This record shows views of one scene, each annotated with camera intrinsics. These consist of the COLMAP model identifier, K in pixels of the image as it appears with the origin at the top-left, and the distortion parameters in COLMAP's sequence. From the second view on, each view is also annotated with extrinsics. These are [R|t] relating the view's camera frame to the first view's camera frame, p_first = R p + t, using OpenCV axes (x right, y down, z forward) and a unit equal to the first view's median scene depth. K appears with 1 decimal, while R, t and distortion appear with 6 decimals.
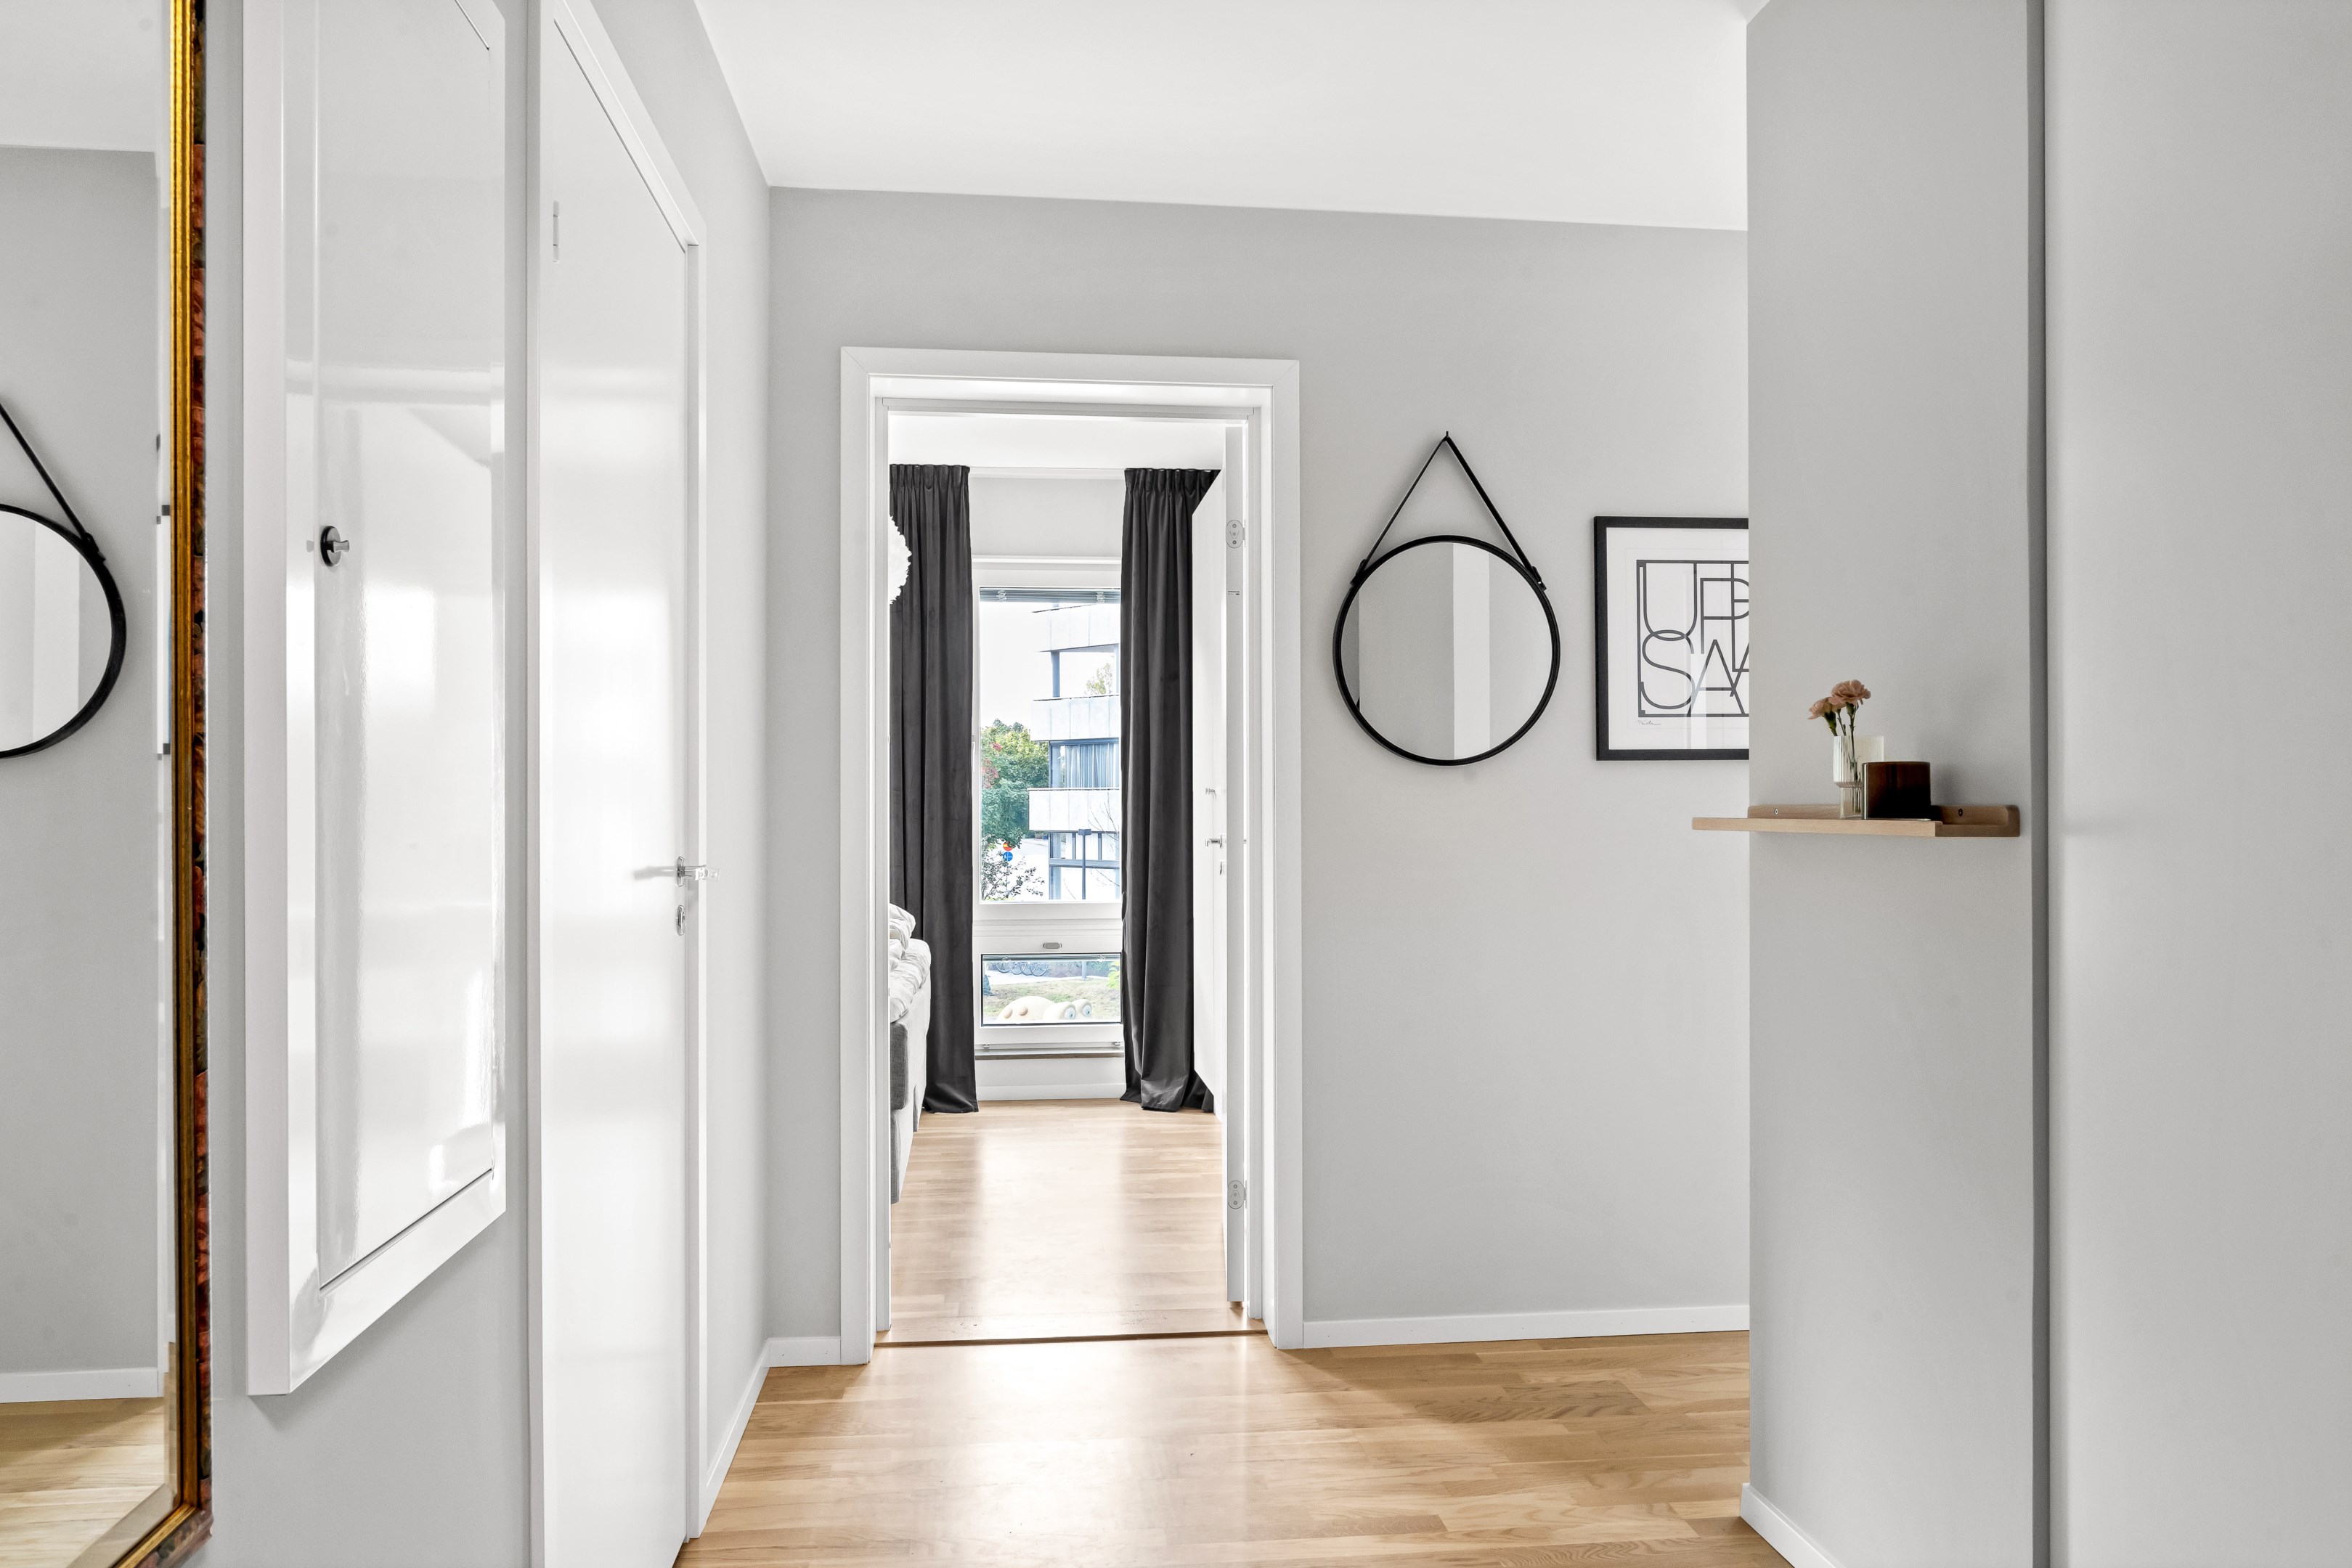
lens RADIAL K [[1643.6, 0, 1176.0], [0, 1643.6, 784.0], [0, 0, 1]] dist [-0.000173, 0.000631]
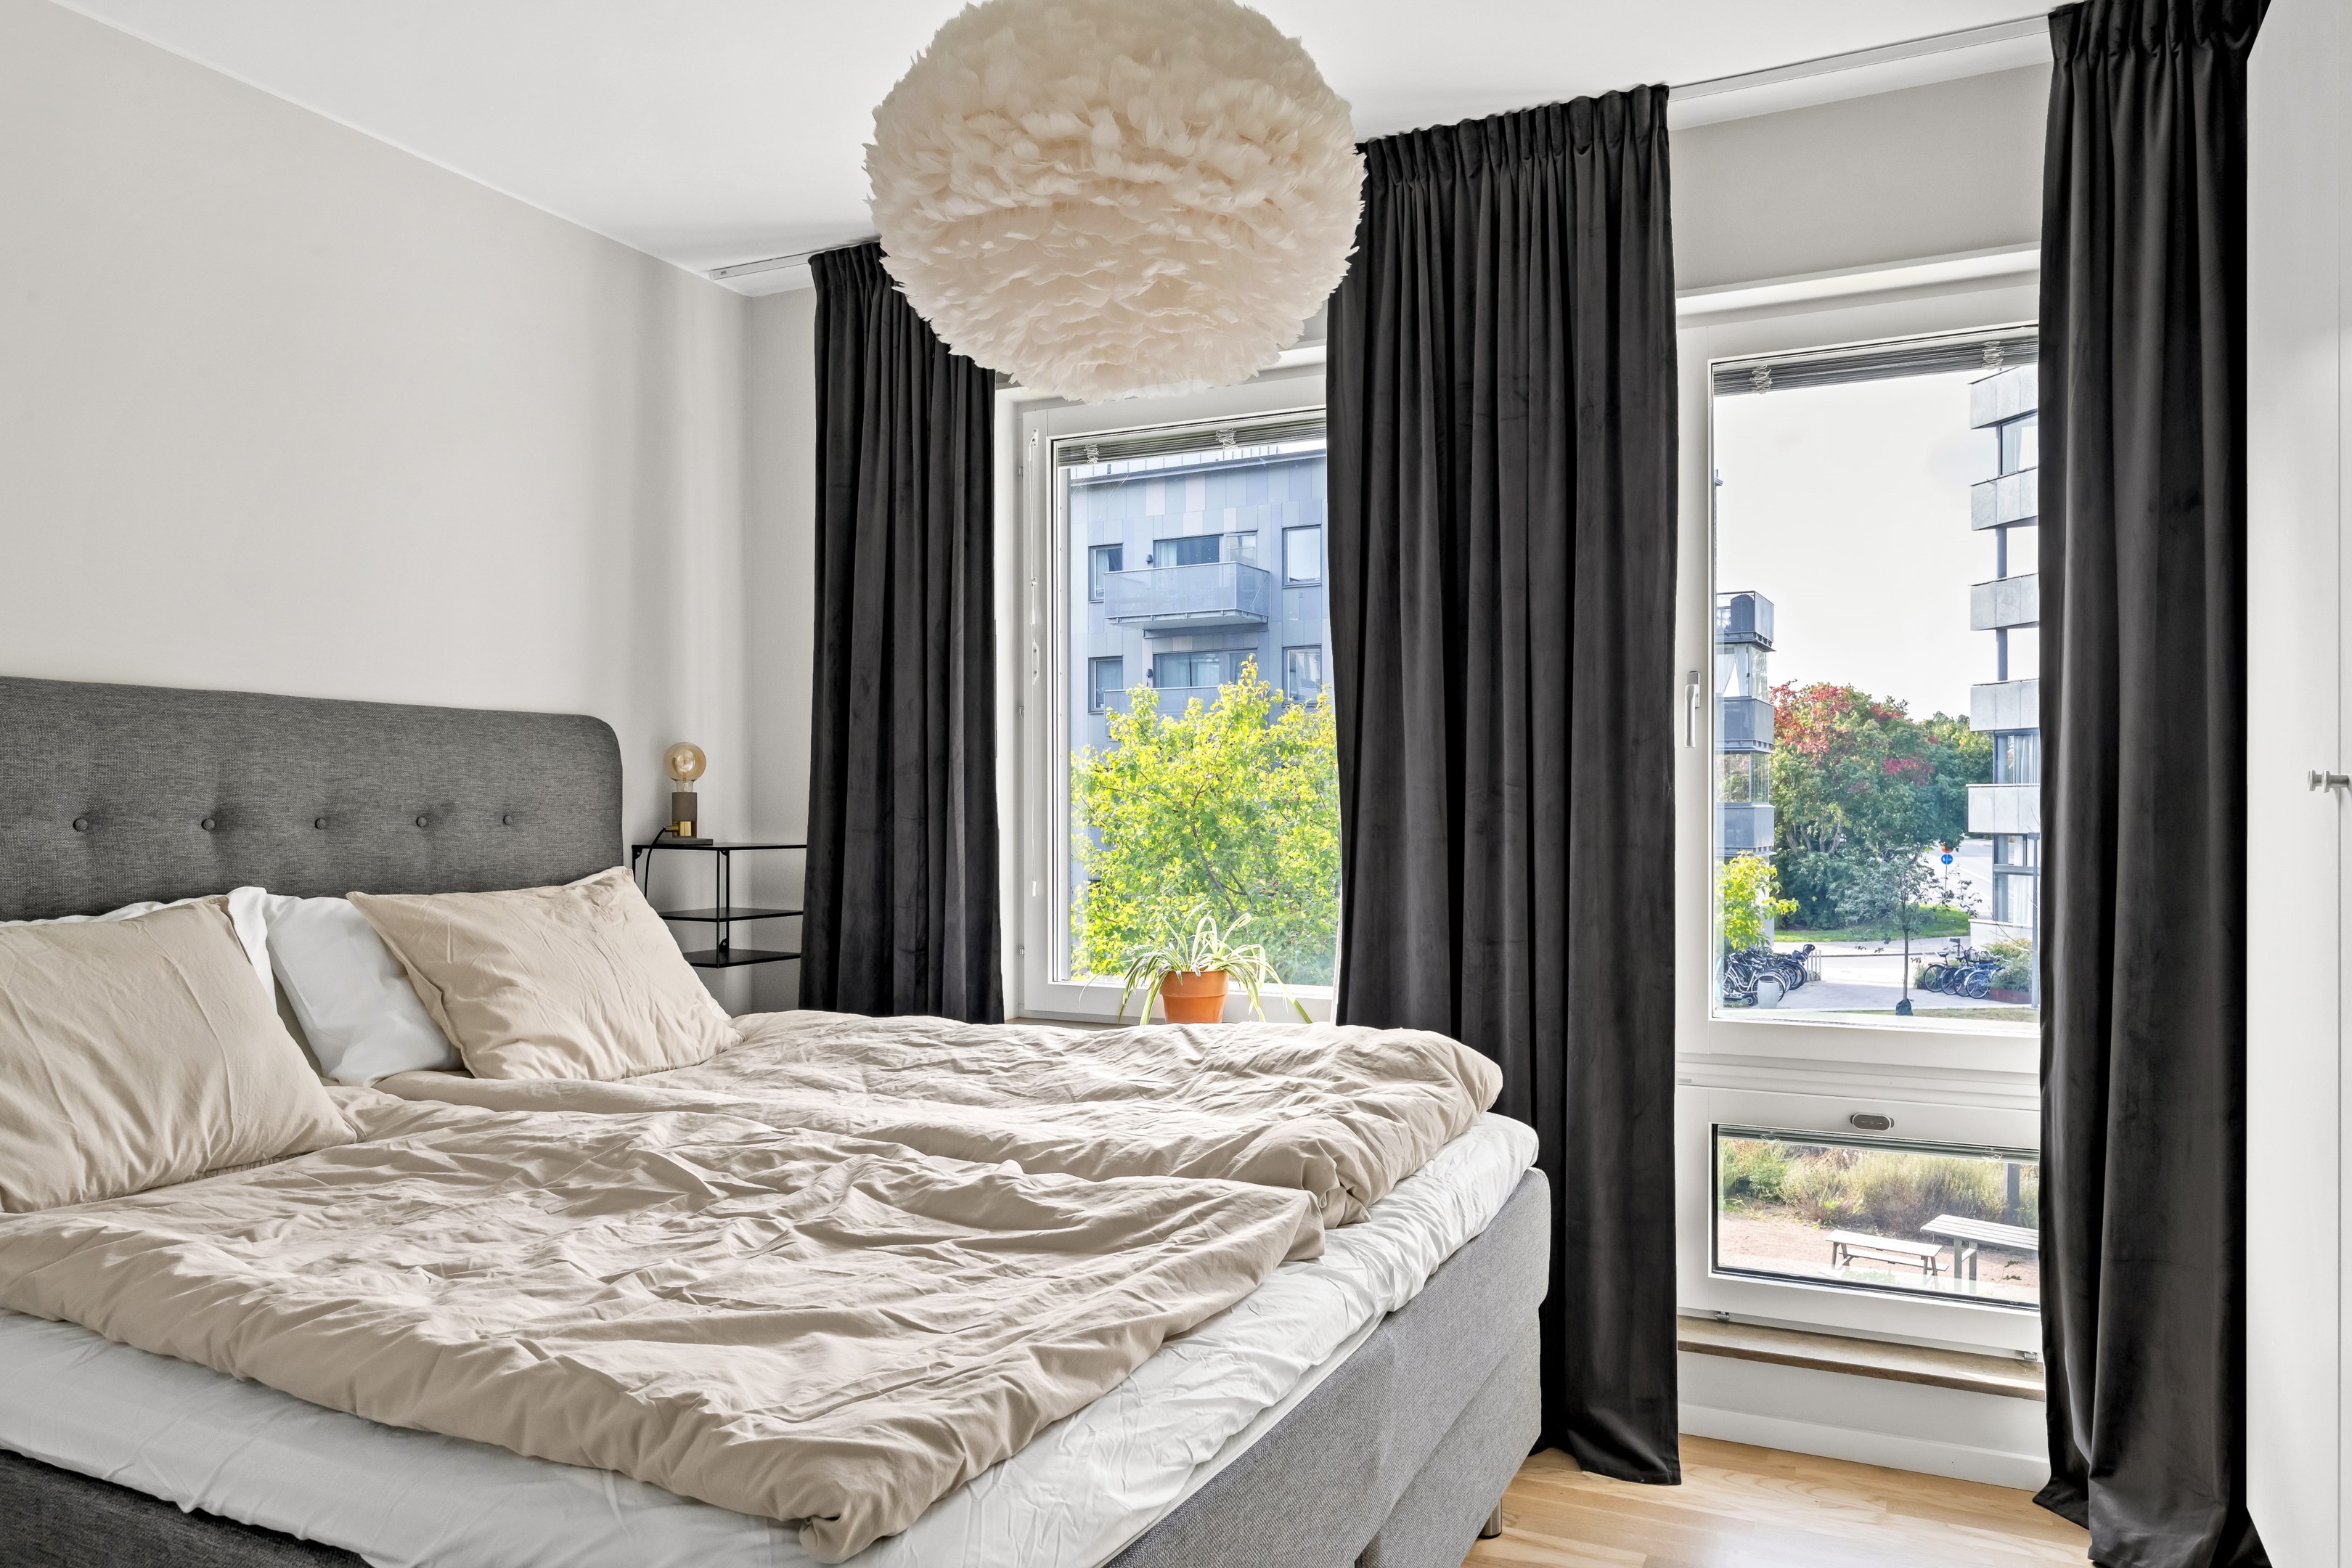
lens RADIAL K [[1581.6, 0, 1183.1], [0, 1581.6, 809.9], [0, 0, 1]] dist [-0.005123, 0.000023]
pose [[0.850287, 0.003811, -0.526306, -0.006756], [0.005412, 0.999858, 0.015985, 0.003139], [0.526292, -0.016440, 0.850145, 0.544537]]
